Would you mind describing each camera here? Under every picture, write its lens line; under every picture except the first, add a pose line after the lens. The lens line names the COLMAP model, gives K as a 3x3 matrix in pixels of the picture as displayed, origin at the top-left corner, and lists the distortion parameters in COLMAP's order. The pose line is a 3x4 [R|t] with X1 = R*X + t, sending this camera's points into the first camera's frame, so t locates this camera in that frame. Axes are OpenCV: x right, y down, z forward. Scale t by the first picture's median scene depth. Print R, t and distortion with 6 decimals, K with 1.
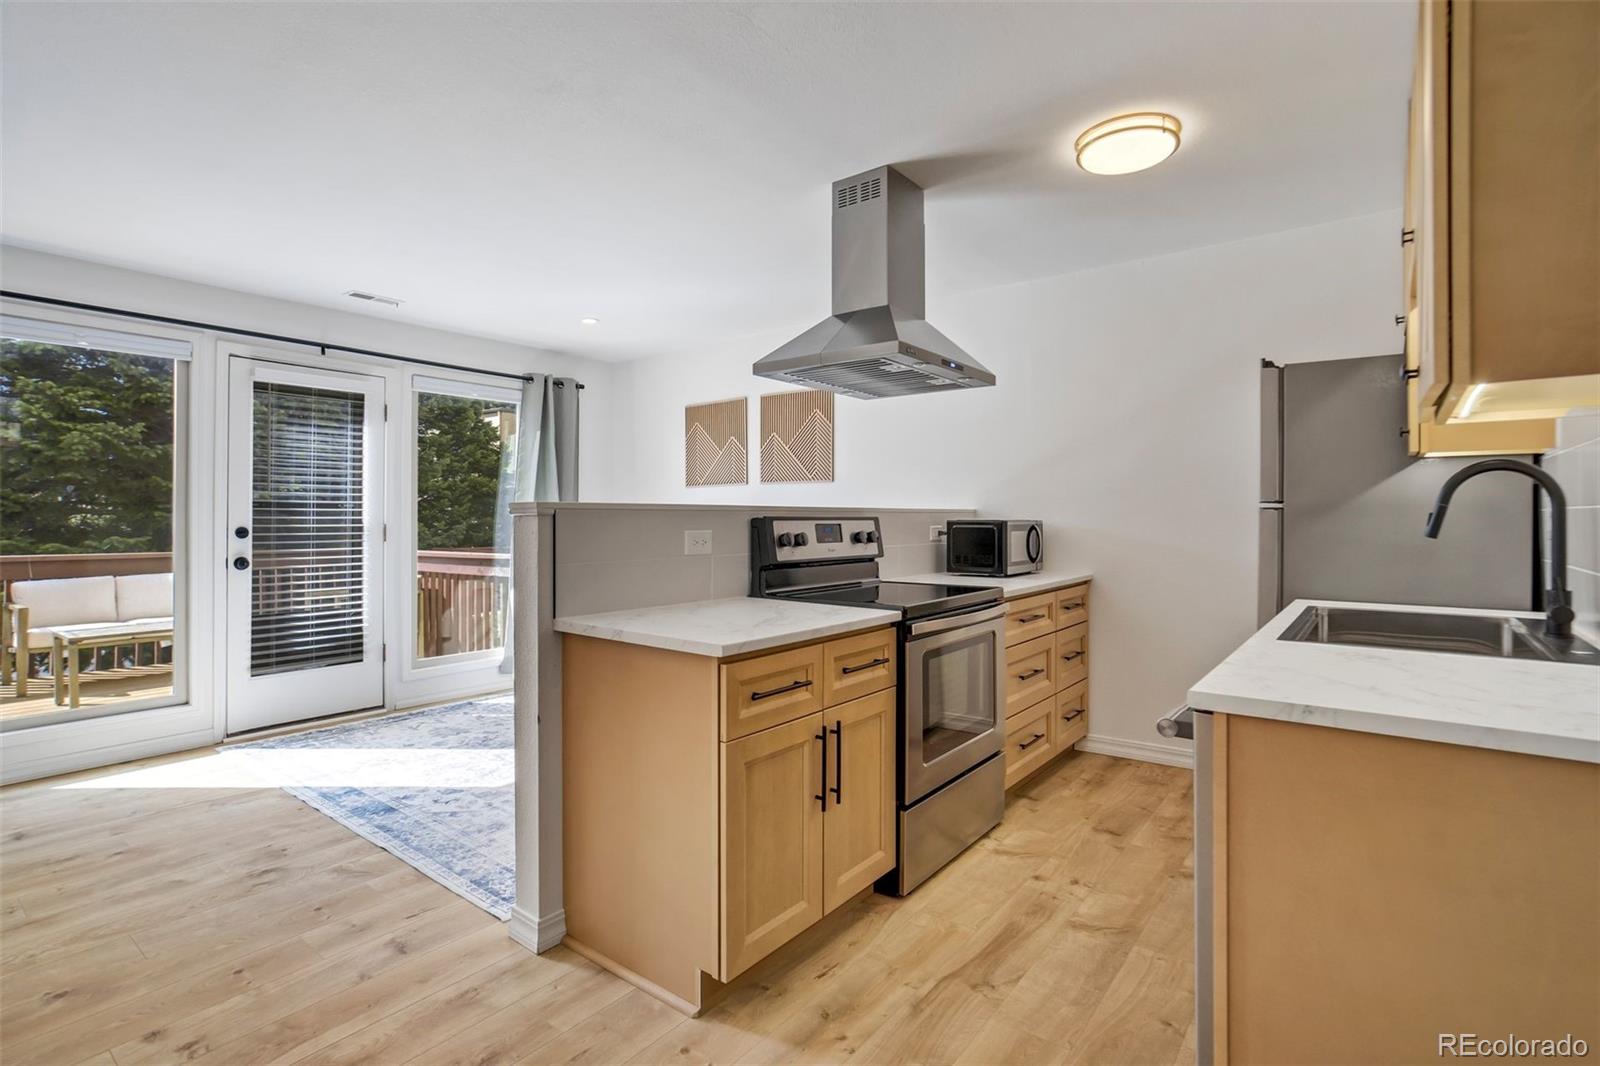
lens RADIAL K [[750.0, 0, 797.3], [0, 750.0, 508.3], [0, 0, 1]] dist [-0.037431, 0.019964]
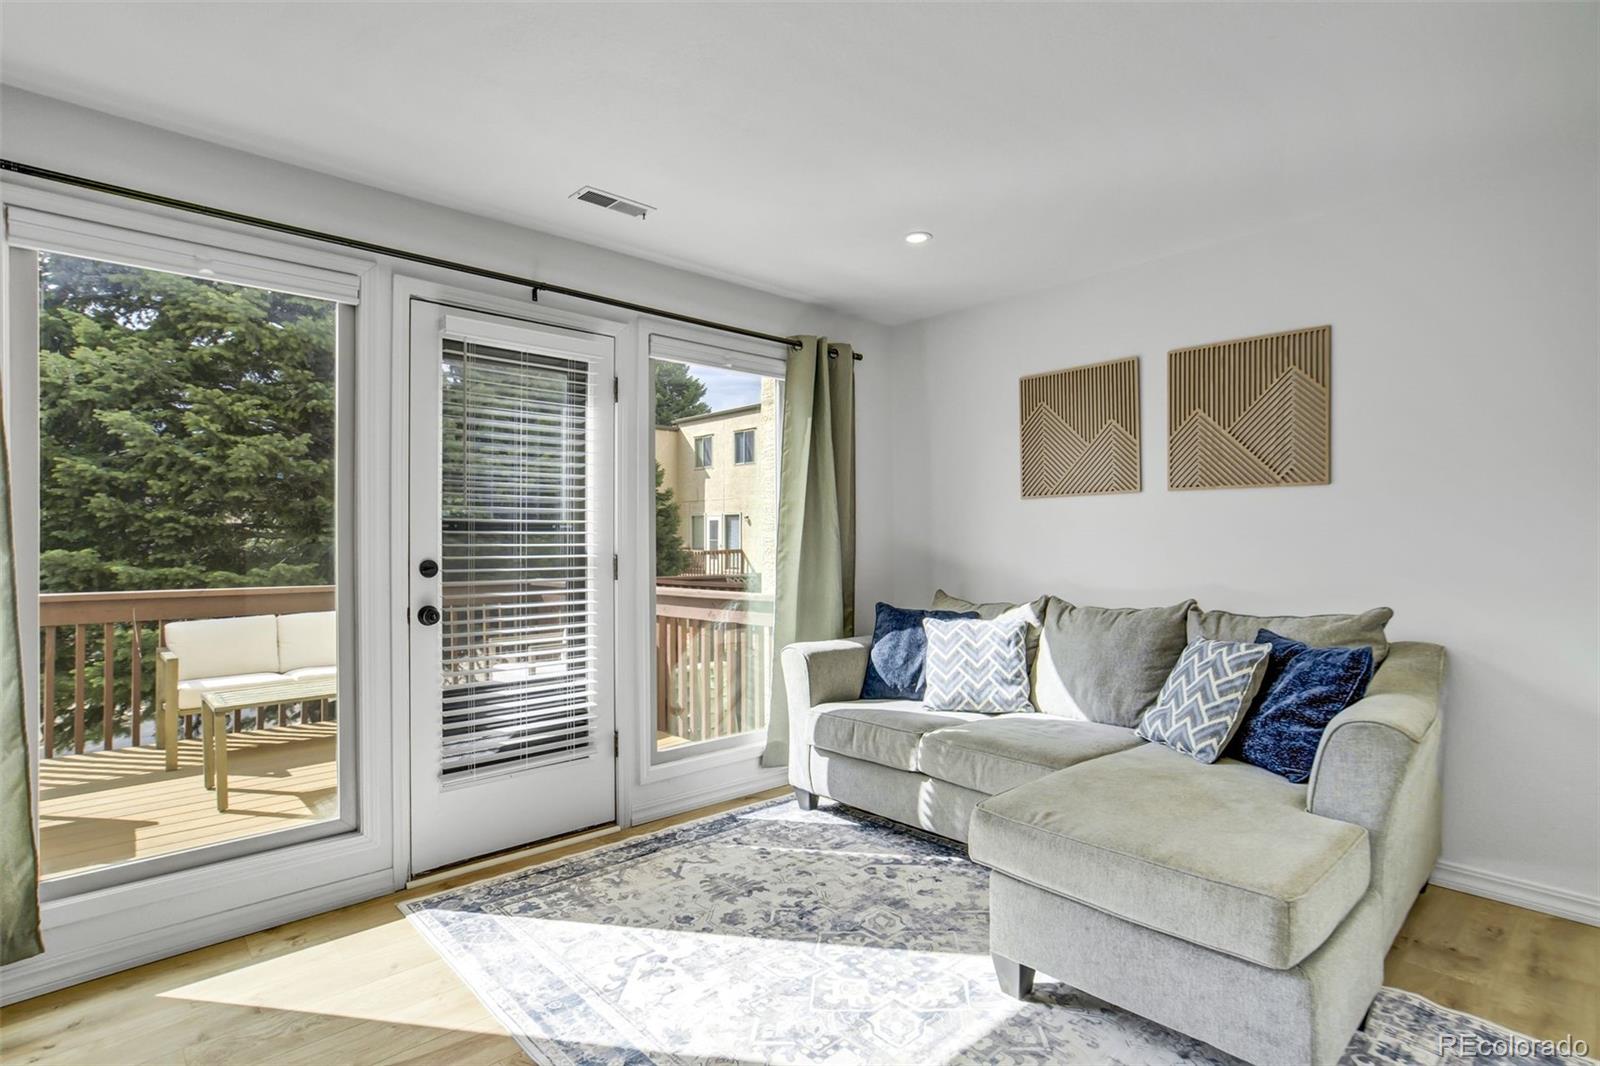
lens RADIAL K [[802.6, 0, 817.2], [0, 802.6, 532.4], [0, 0, 1]] dist [-0.049154, 0.034110]
pose [[0.986820, -0.002679, -0.161799, -0.318850], [0.003285, 0.999989, 0.003474, -0.000379], [0.161788, -0.003960, 0.986818, 0.386399]]
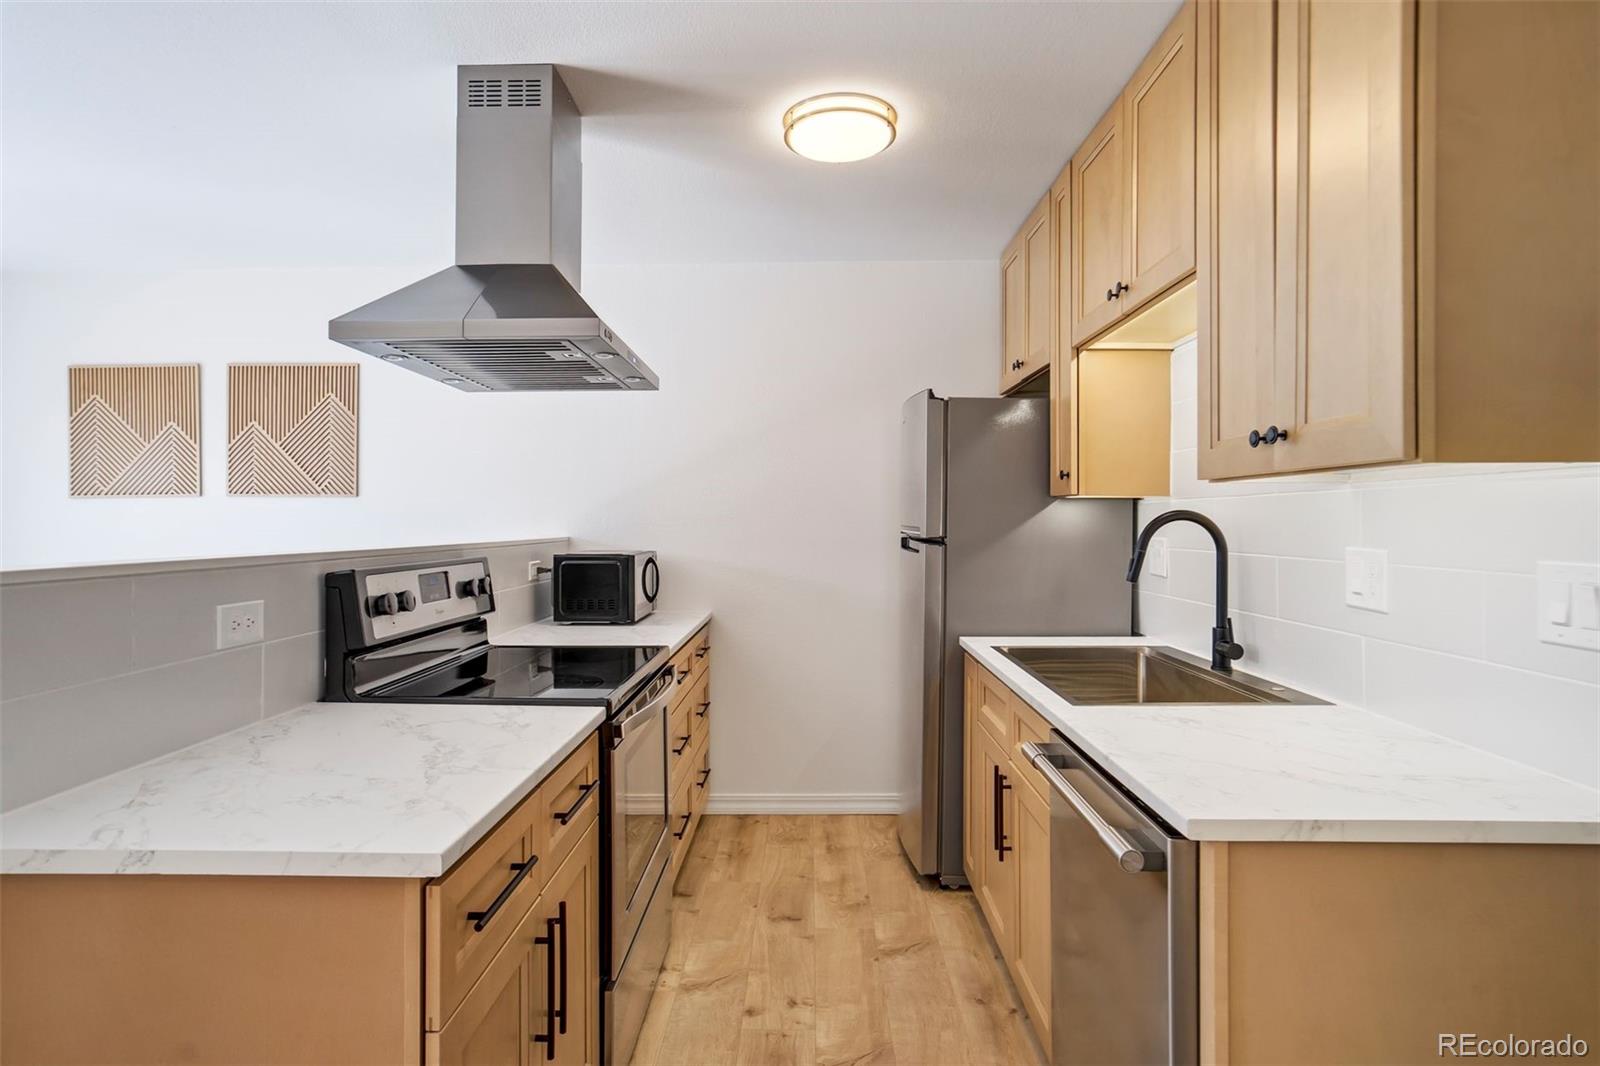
lens RADIAL K [[819.6, 0, 781.6], [0, 819.6, 516.3], [0, 0, 1]] dist [-0.043425, 0.037869]
pose [[0.806847, 0.004106, 0.590746, -0.103965], [-0.005624, 0.999984, 0.000731, -0.023893], [-0.590733, -0.003912, 0.806858, 0.169160]]
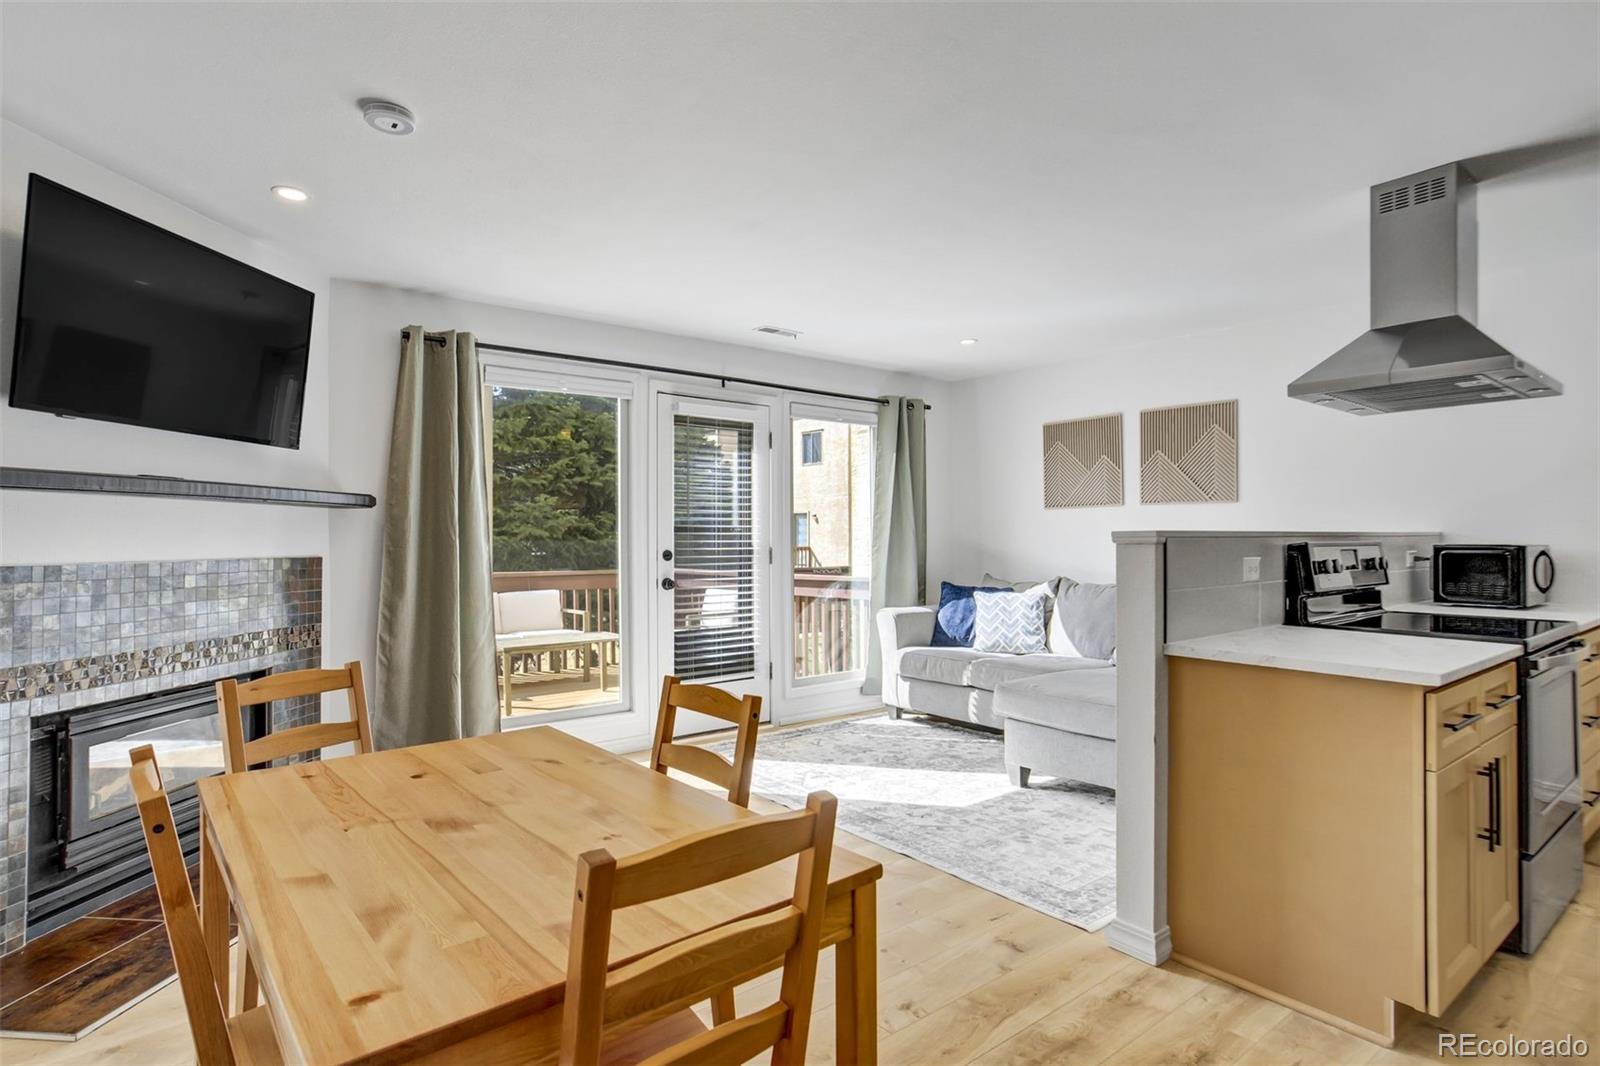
lens RADIAL K [[802.6, 0, 817.2], [0, 802.6, 532.4], [0, 0, 1]] dist [-0.049154, 0.034110]
pose [[0.971067, -0.003001, -0.238790, -0.278590], [0.004564, 0.999972, 0.005992, -0.007359], [0.238765, -0.006909, 0.971053, -0.094106]]
